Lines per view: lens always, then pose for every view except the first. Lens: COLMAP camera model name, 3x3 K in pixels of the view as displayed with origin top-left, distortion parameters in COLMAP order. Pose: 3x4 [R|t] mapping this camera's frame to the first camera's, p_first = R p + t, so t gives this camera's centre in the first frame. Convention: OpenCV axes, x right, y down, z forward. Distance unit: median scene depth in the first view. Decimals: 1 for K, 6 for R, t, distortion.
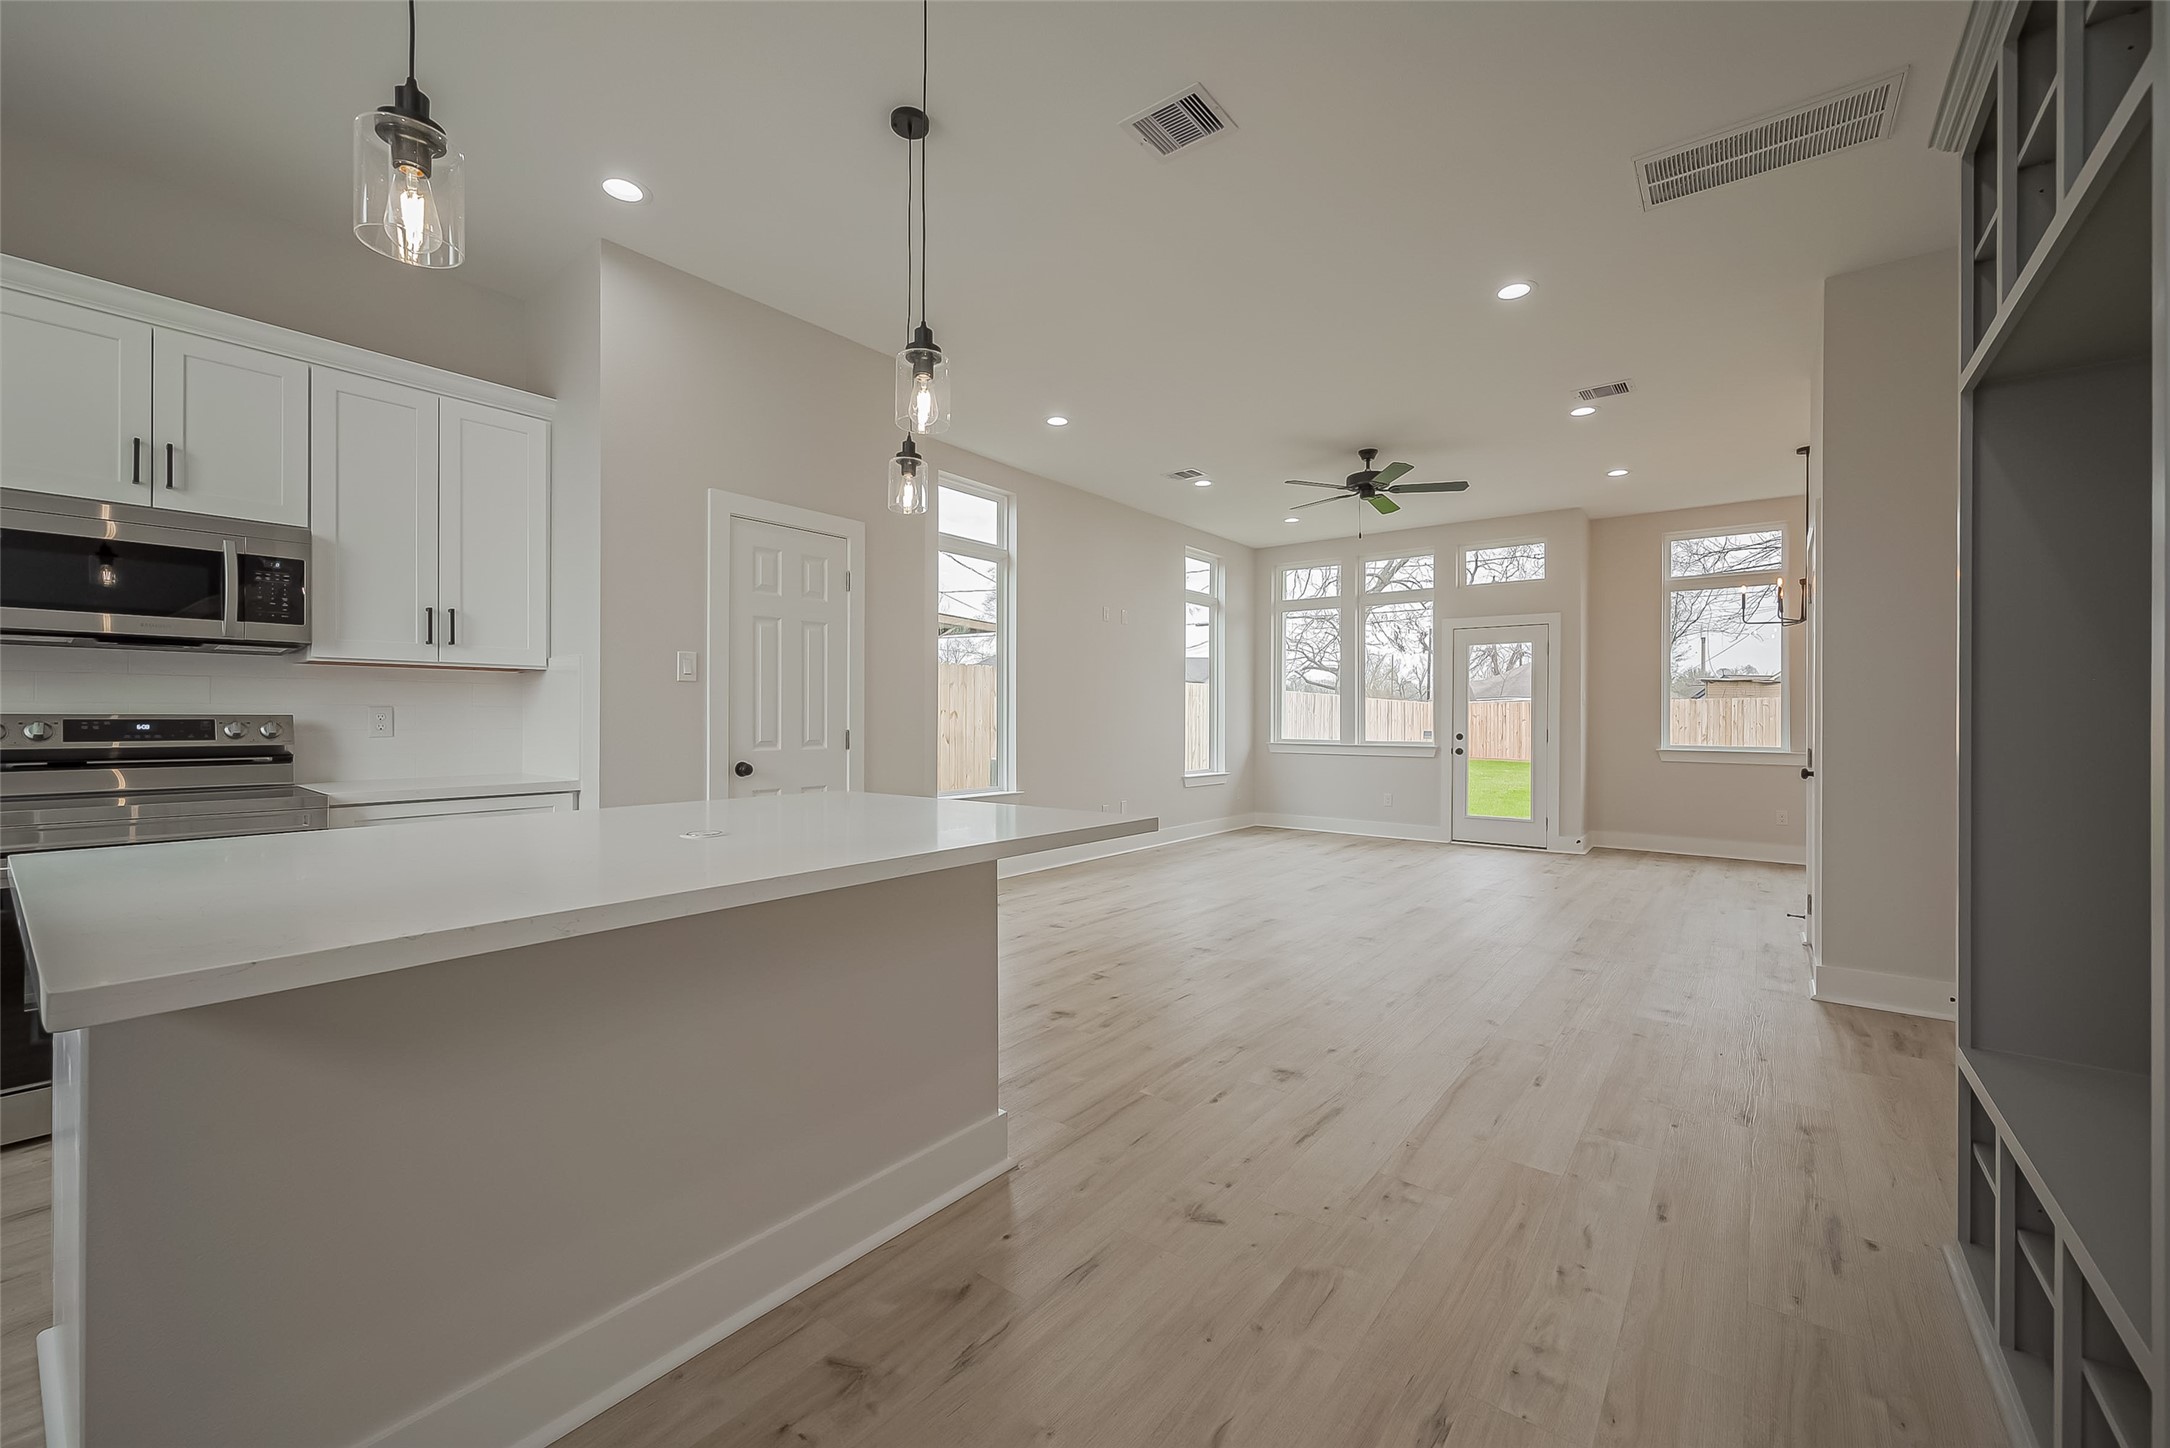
lens RADIAL K [[858.2, 0, 1089.9], [0, 858.2, 719.9], [0, 0, 1]] dist [-0.001418, -0.000260]
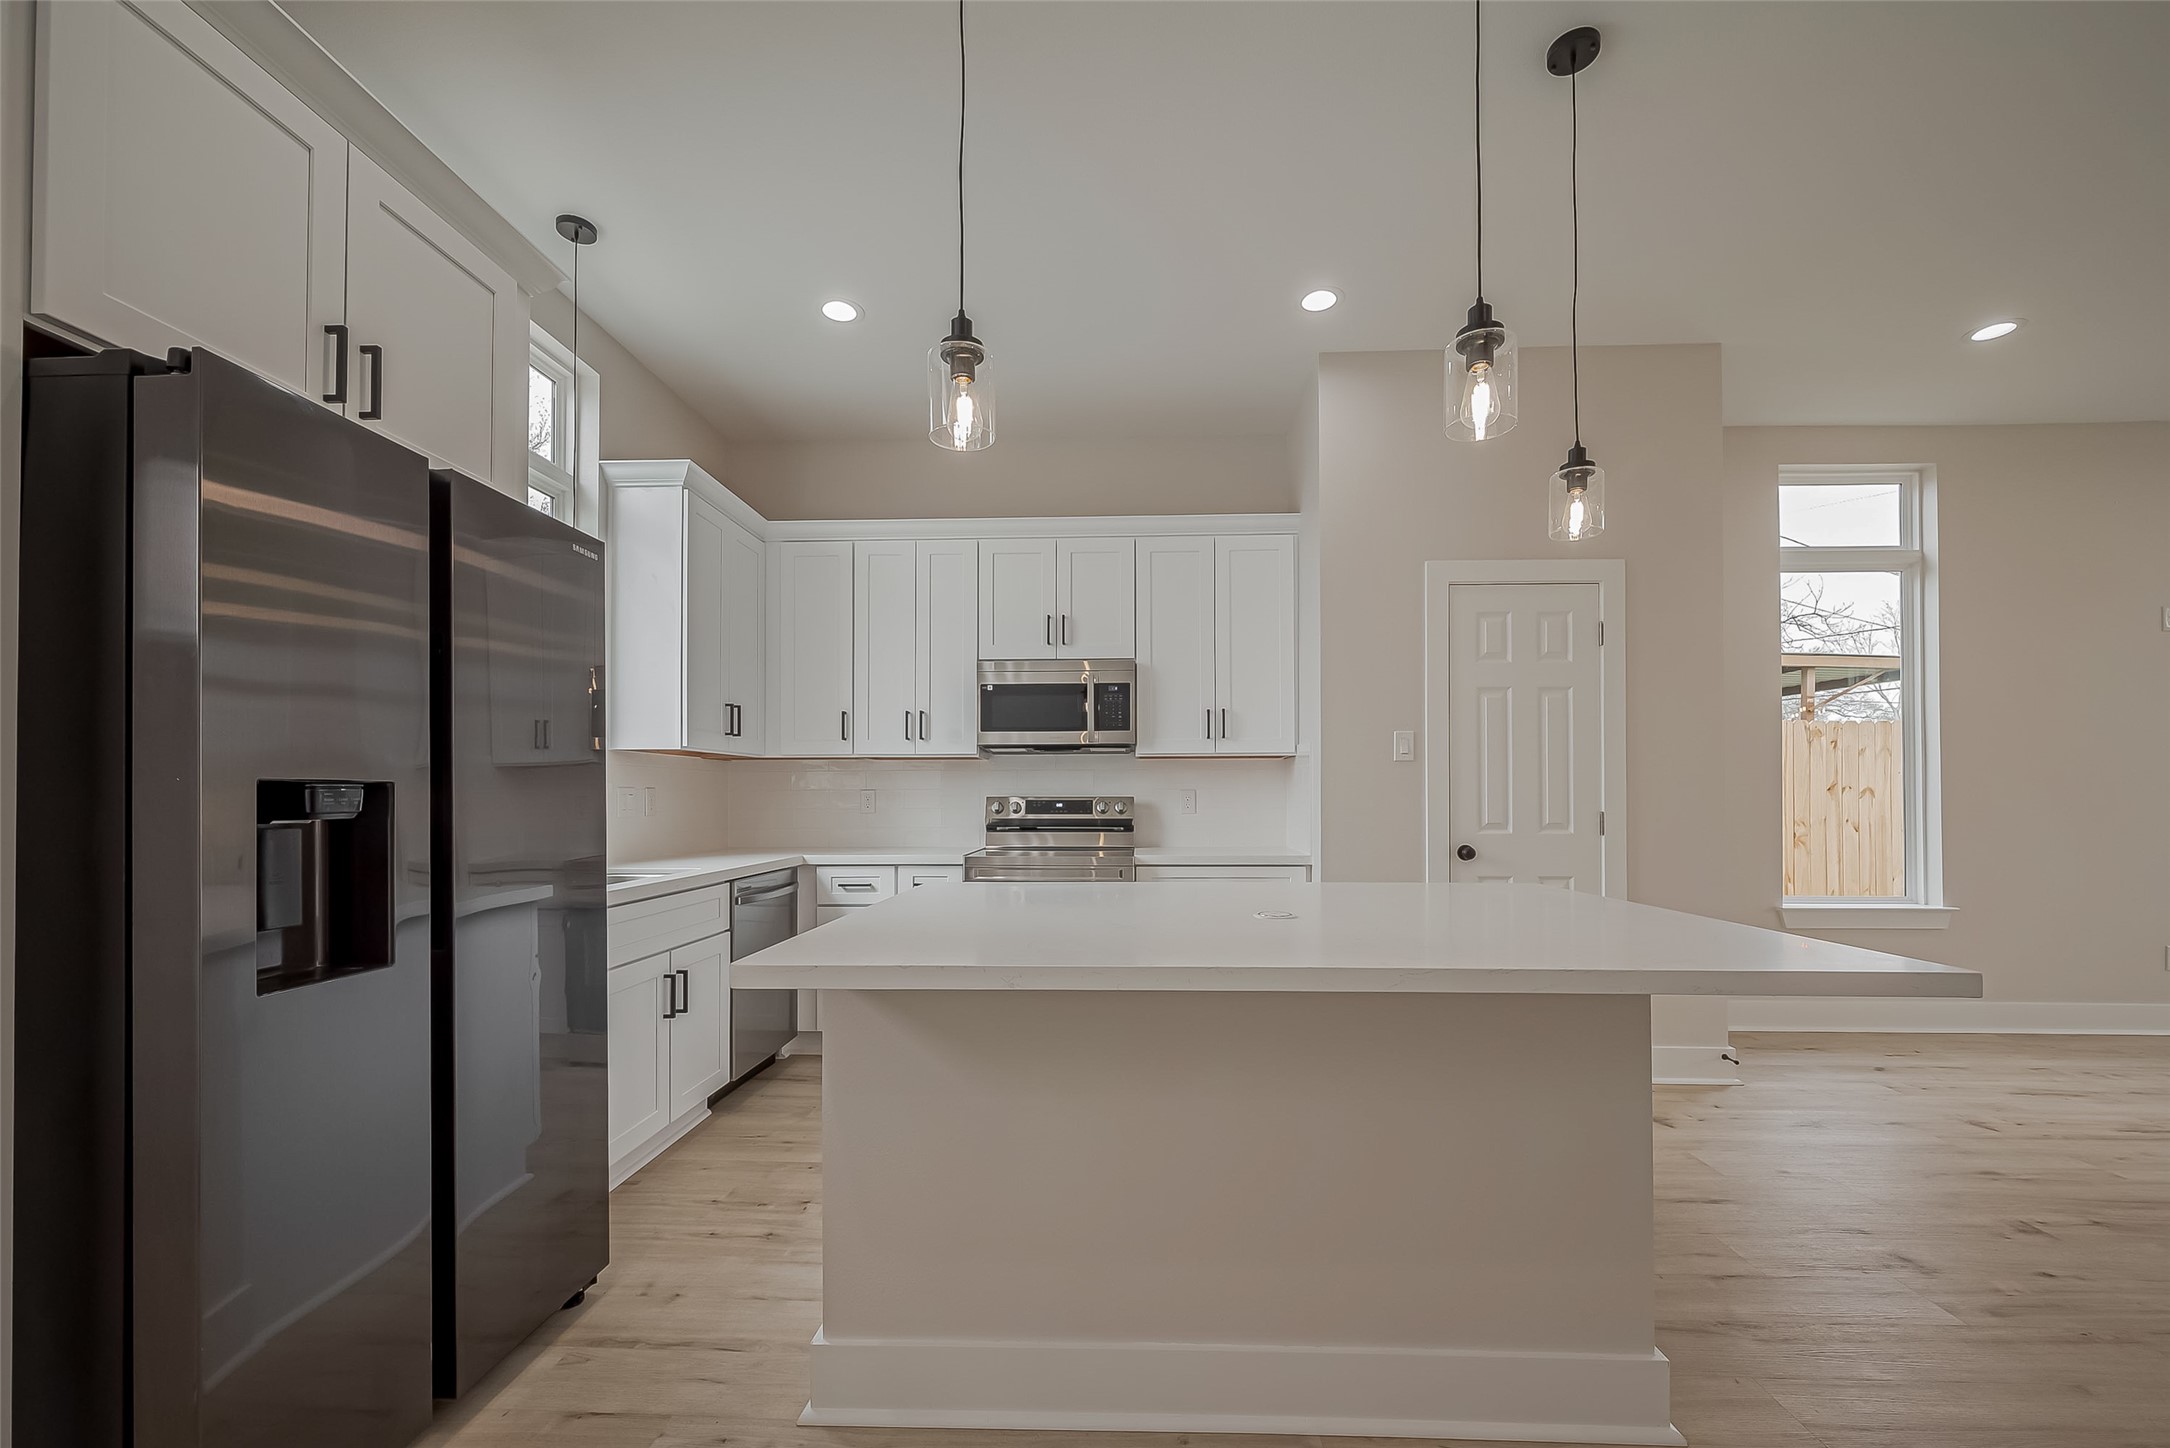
lens RADIAL K [[860.9, 0, 1093.6], [0, 860.9, 788.8], [0, 0, 1]] dist [-0.000226, 0.000021]
pose [[0.587719, -0.010903, -0.808992, 0.145093], [0.000893, 0.999917, -0.012828, -0.000417], [0.809065, 0.006816, 0.587680, 0.147862]]
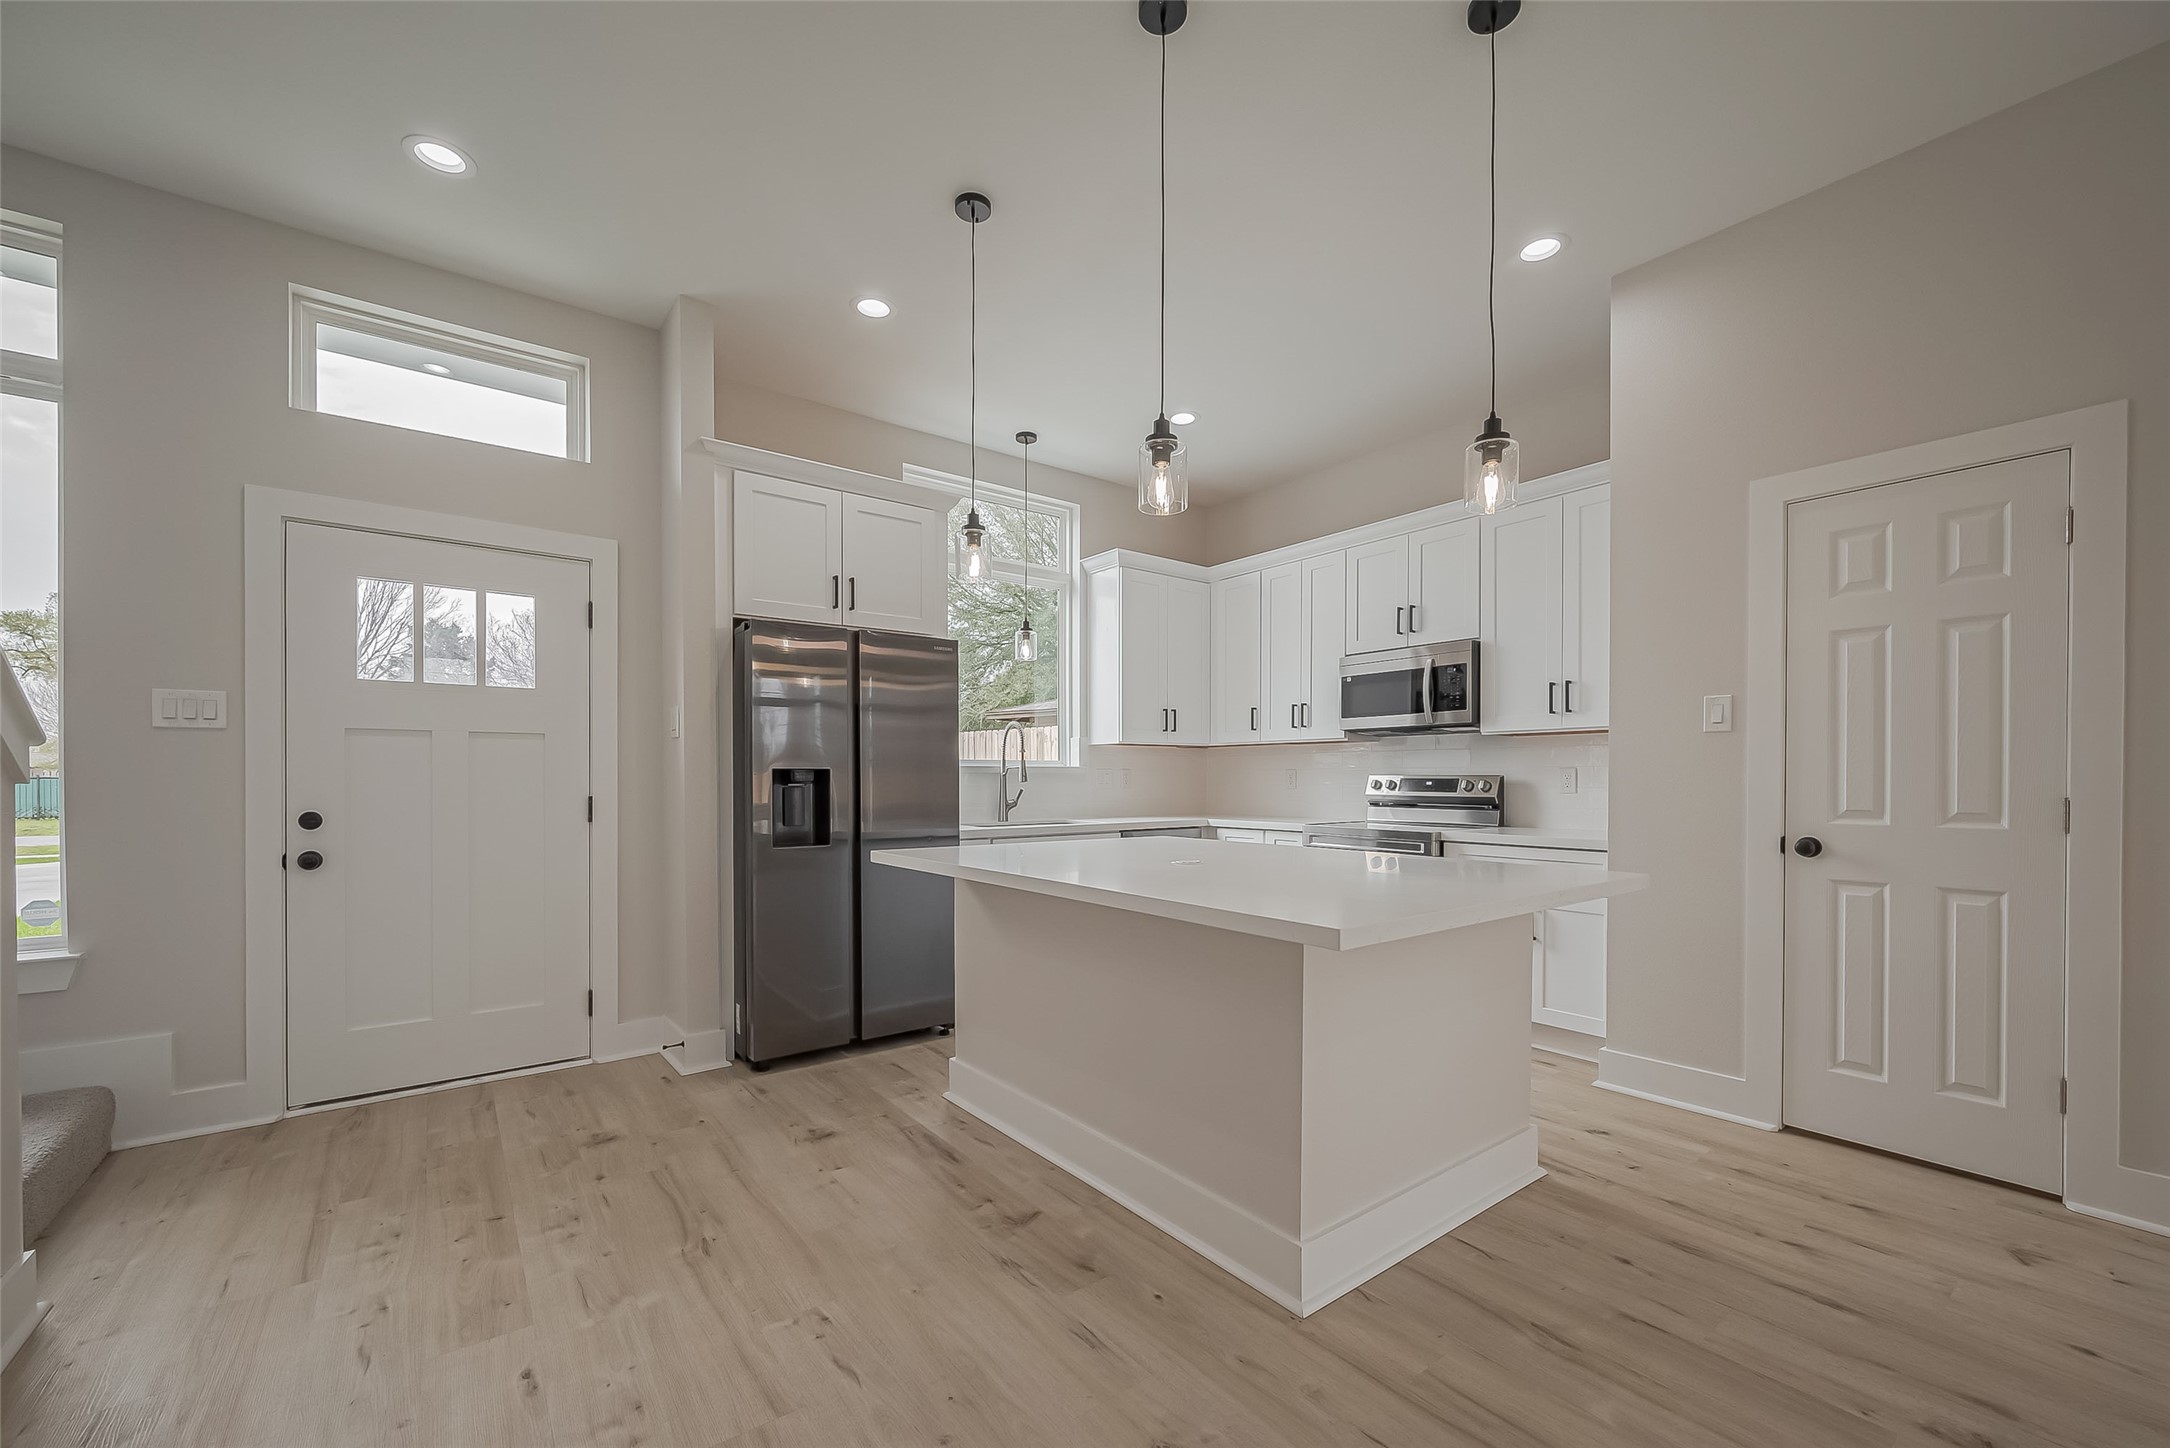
lens RADIAL K [[858.5, 0, 1086.2], [0, 858.5, 780.4], [0, 0, 1]] dist [-0.002893, -0.000248]
pose [[-0.249144, 0.001658, -0.968465, 0.554606], [-0.002967, 0.999993, 0.002475, 0.001436], [0.968462, 0.003490, -0.249138, 0.729308]]
